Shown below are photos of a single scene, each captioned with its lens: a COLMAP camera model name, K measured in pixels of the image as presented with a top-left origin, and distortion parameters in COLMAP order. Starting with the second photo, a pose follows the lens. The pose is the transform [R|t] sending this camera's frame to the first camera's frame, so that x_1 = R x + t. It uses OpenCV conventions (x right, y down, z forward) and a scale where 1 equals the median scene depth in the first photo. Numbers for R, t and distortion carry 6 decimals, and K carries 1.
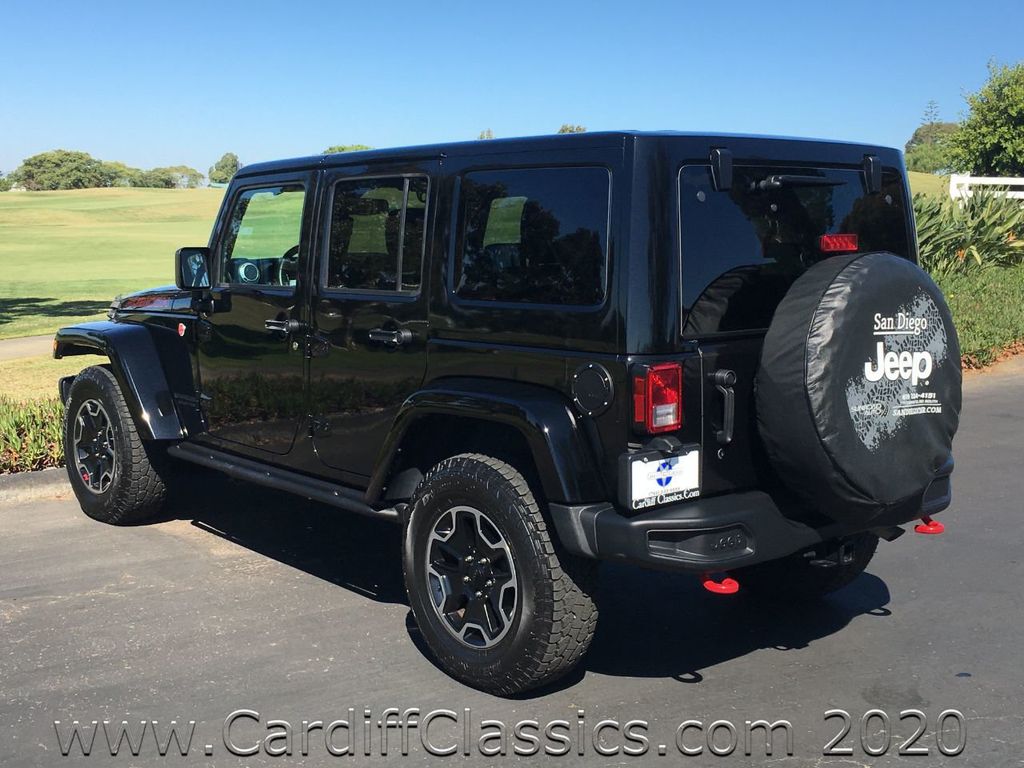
lens RADIAL K [[1284.4, 0, 512.0], [0, 1284.4, 384.0], [0, 0, 1]] dist [0.021425, 0.011405]
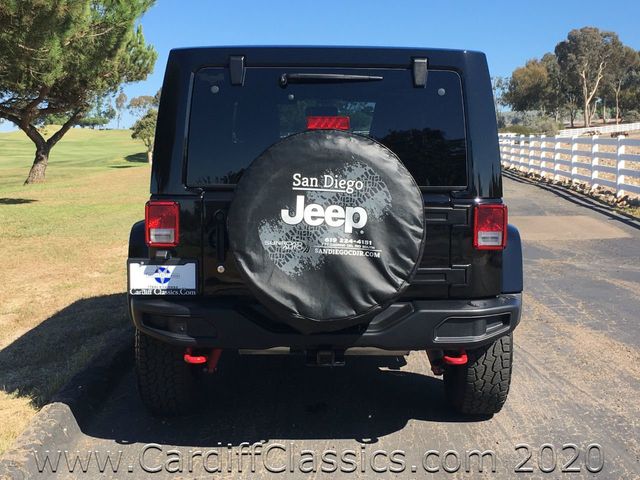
lens RADIAL K [[887.7, 0, 320.0], [0, 887.7, 240.0], [0, 0, 1]] dist [0.024524, 0.057615]
pose [[0.774859, 0.078725, -0.627213, 0.842844], [-0.091797, 0.995710, 0.011571, 0.000624], [0.625433, 0.048610, 0.778762, 0.290458]]
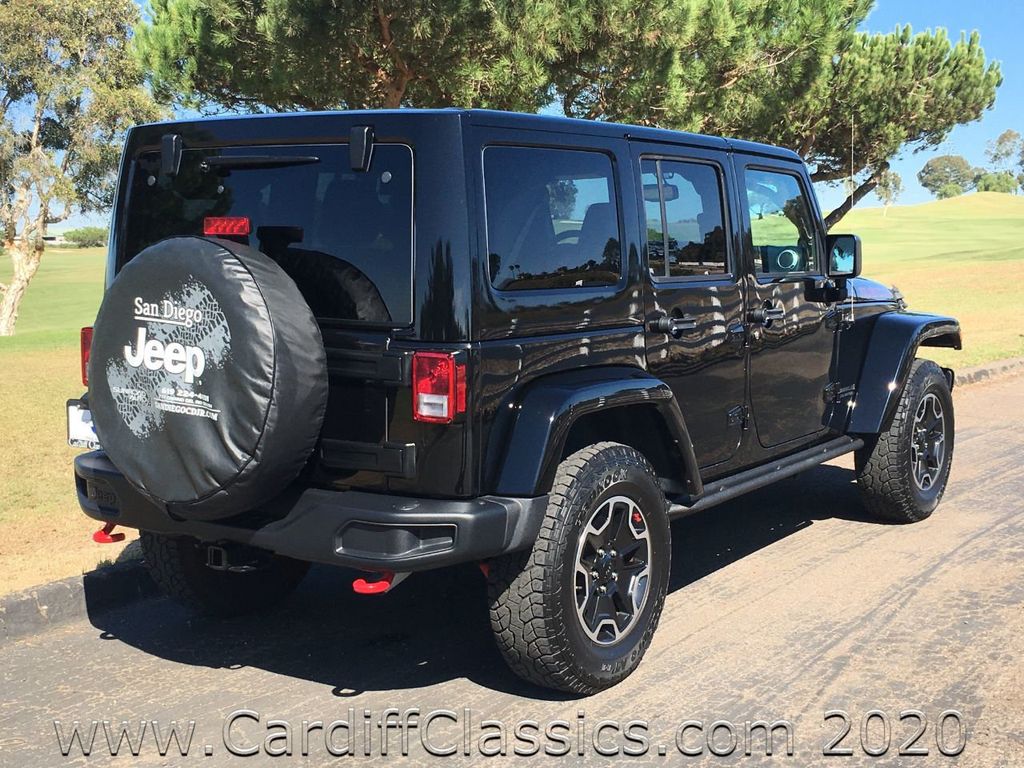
lens RADIAL K [[1404.2, 0, 512.0], [0, 1404.2, 384.0], [0, 0, 1]] dist [0.010802, 0.010478]
pose [[0.258009, 0.117673, -0.958950, 1.320008], [-0.123563, 0.988423, 0.088045, -0.113236], [0.958209, 0.095775, 0.269562, 0.945457]]
